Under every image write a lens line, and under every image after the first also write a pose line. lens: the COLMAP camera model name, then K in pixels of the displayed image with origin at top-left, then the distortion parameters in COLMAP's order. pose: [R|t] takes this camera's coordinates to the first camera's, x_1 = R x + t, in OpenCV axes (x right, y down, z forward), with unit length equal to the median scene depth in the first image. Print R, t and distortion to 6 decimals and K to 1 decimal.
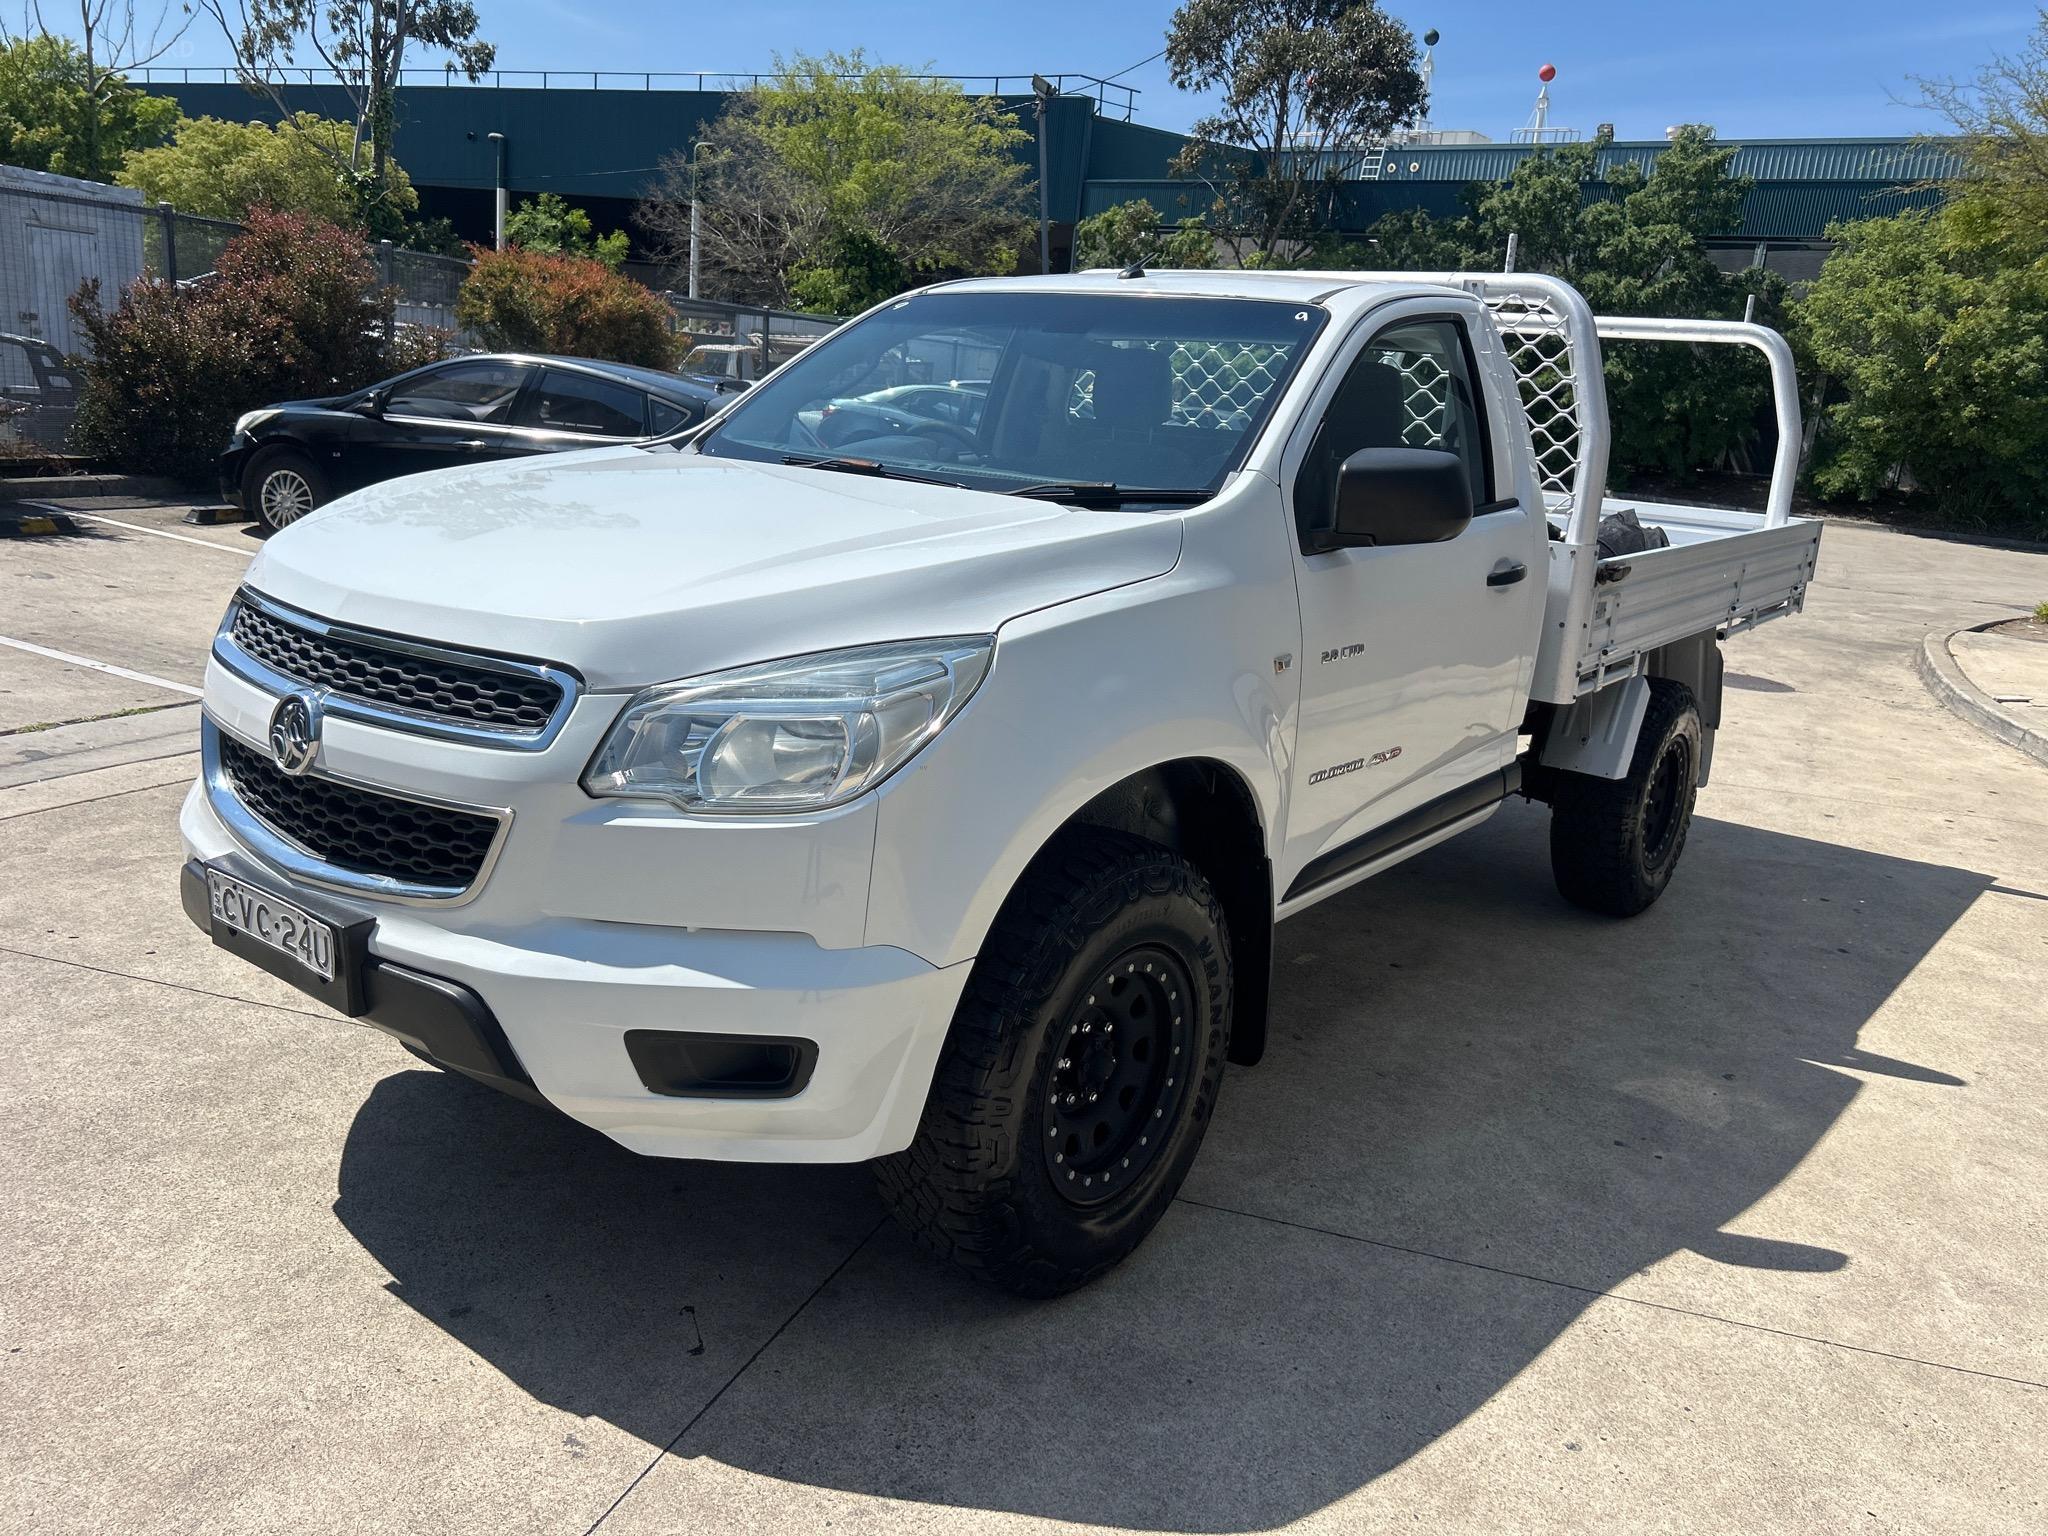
lens RADIAL K [[1564.9, 0, 1045.6], [0, 1564.9, 771.9], [0, 0, 1]] dist [0.028621, -0.027728]
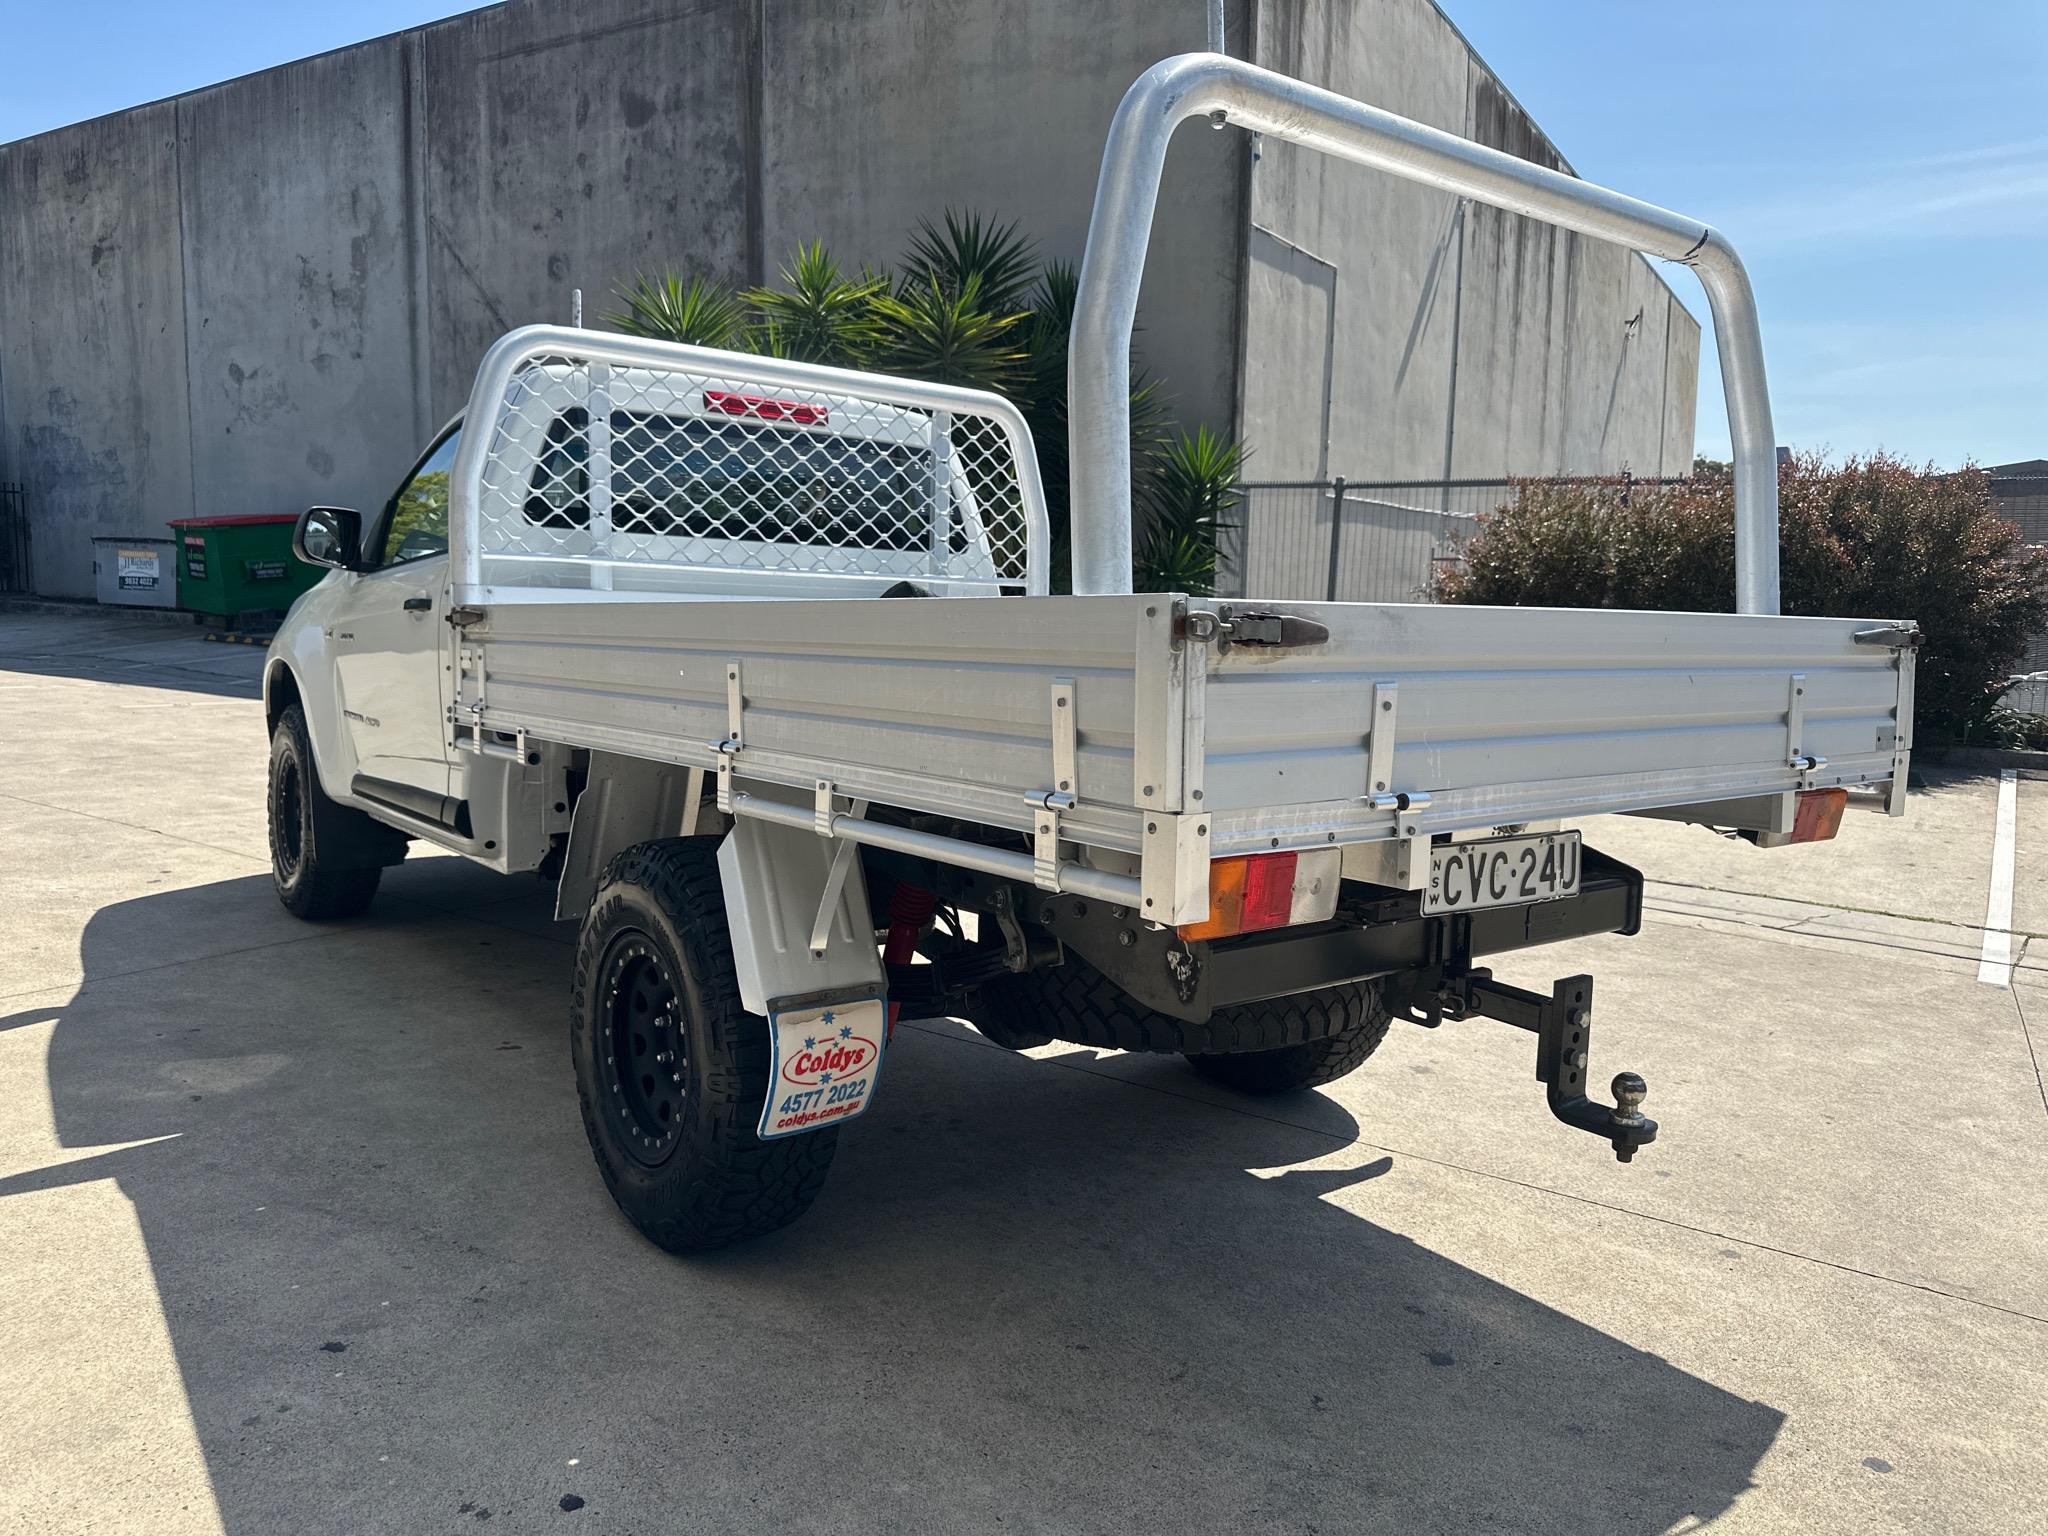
lens RADIAL K [[1453.9, 0, 1057.7], [0, 1453.9, 743.3], [0, 0, 1]] dist [0.017365, -0.024878]
pose [[-0.226782, 0.010864, -0.973885, 1.127960], [-0.279330, 0.957205, 0.075723, -0.216479], [0.933030, 0.289208, -0.214042, 1.533549]]
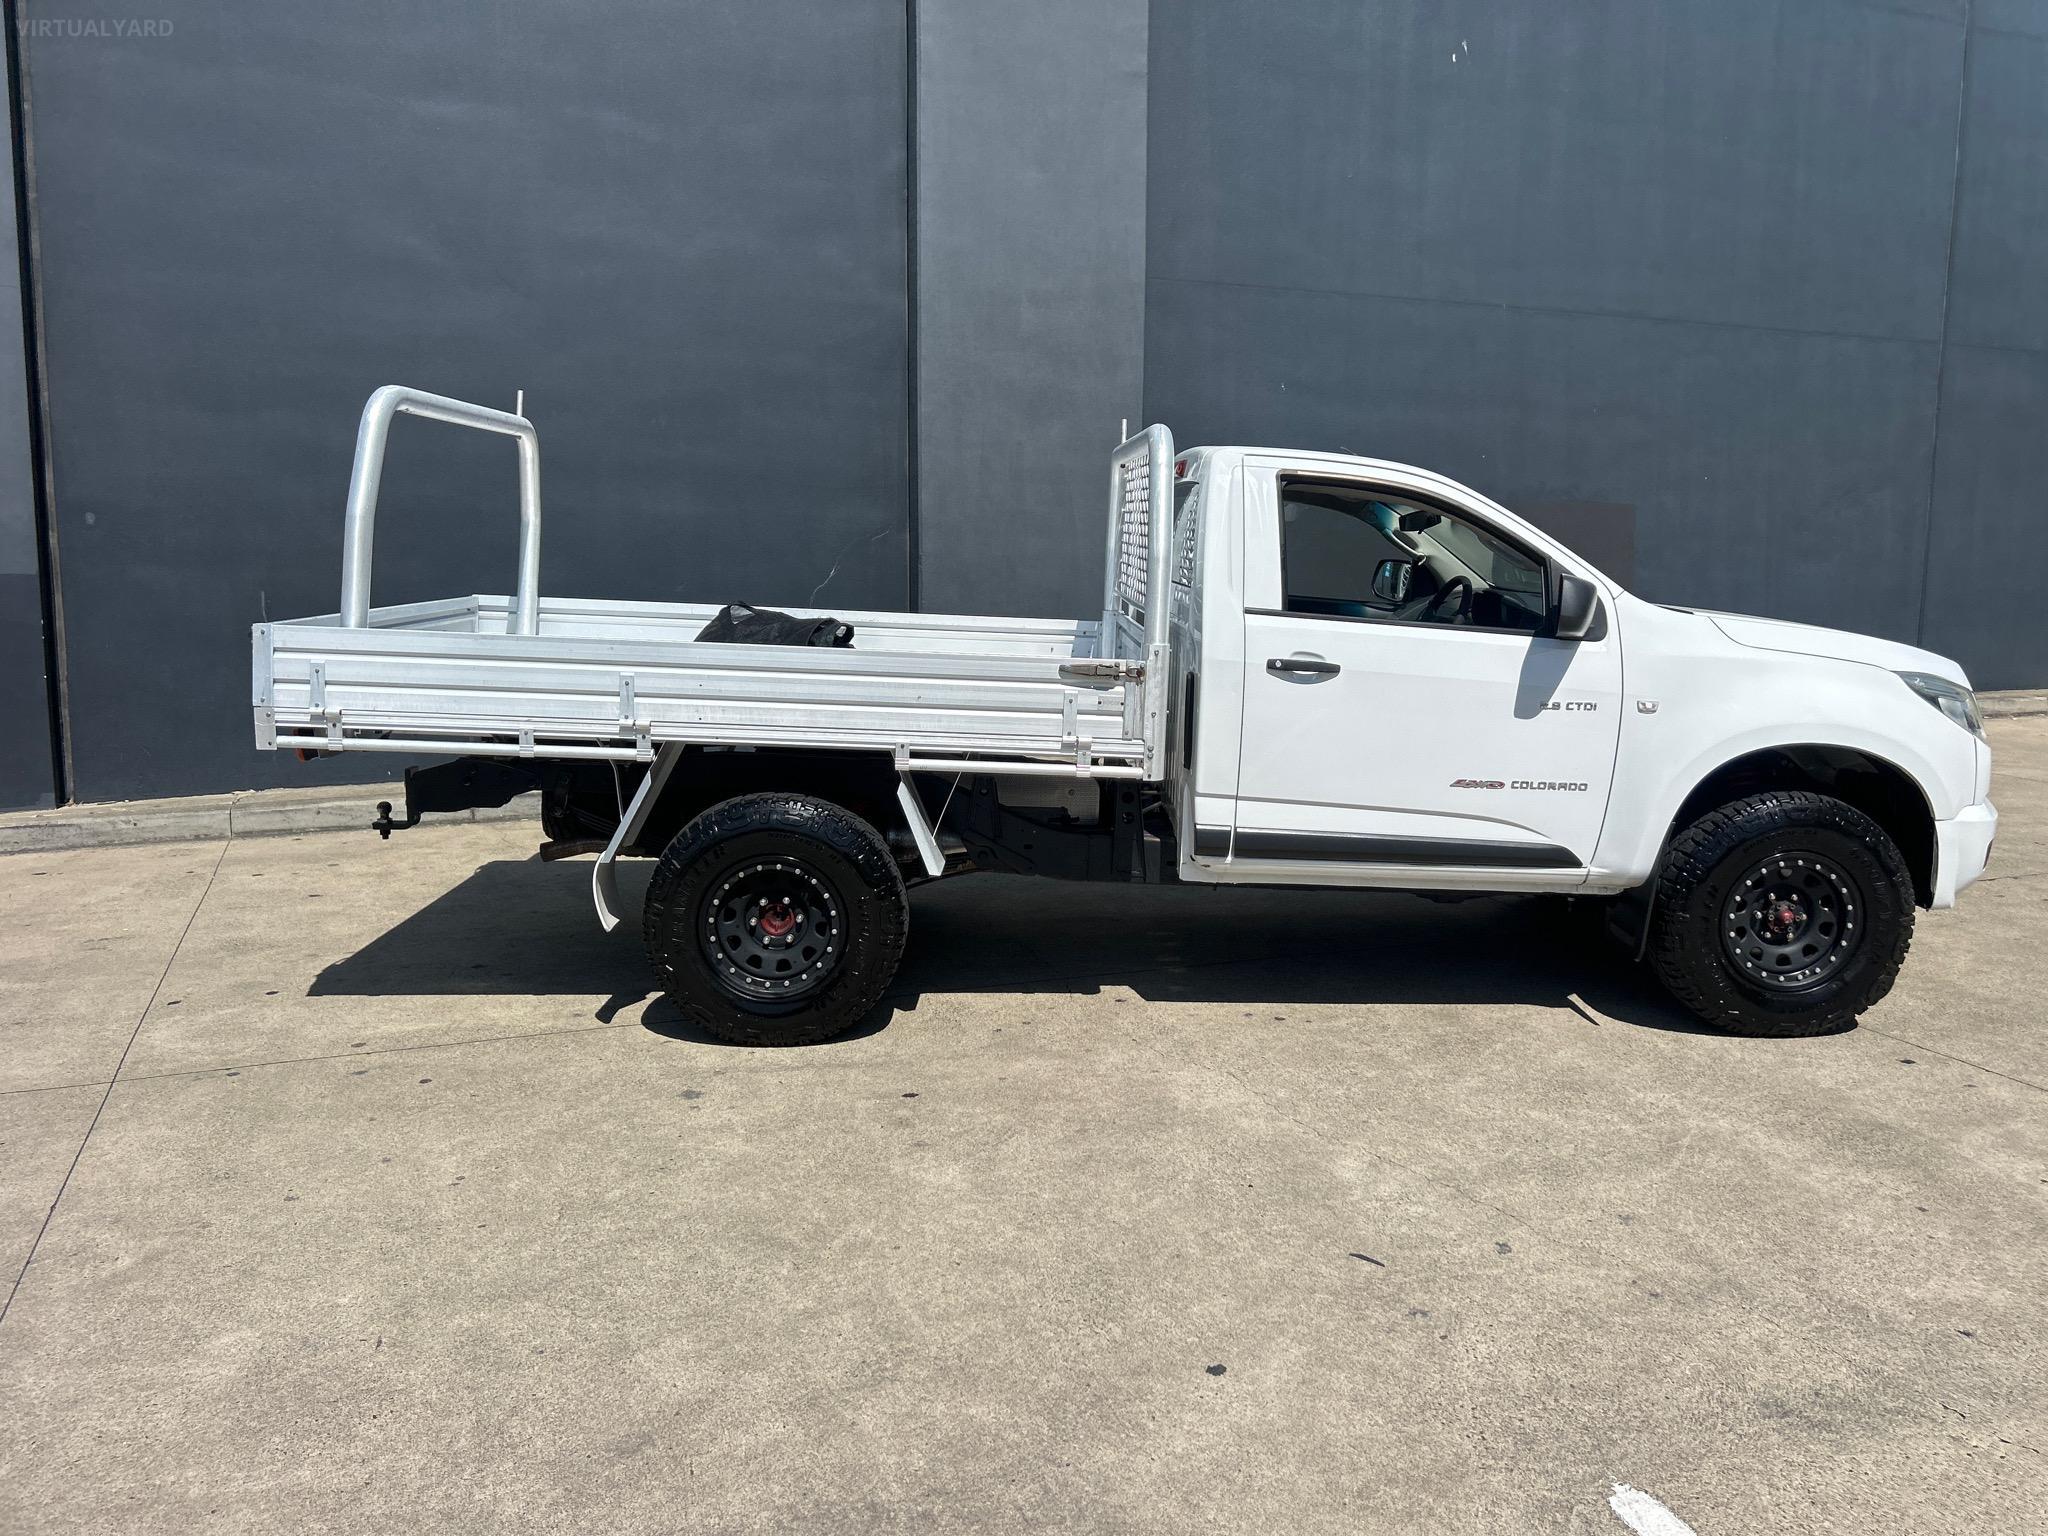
lens RADIAL K [[1533.4, 0, 1044.3], [0, 1533.4, 737.9], [0, 0, 1]] dist [0.052051, -0.064810]
pose [[-0.637961, -0.186943, 0.747033, -0.809003], [0.121348, 0.933561, 0.337252, -0.555804], [-0.760448, 0.305804, -0.572890, 1.968213]]
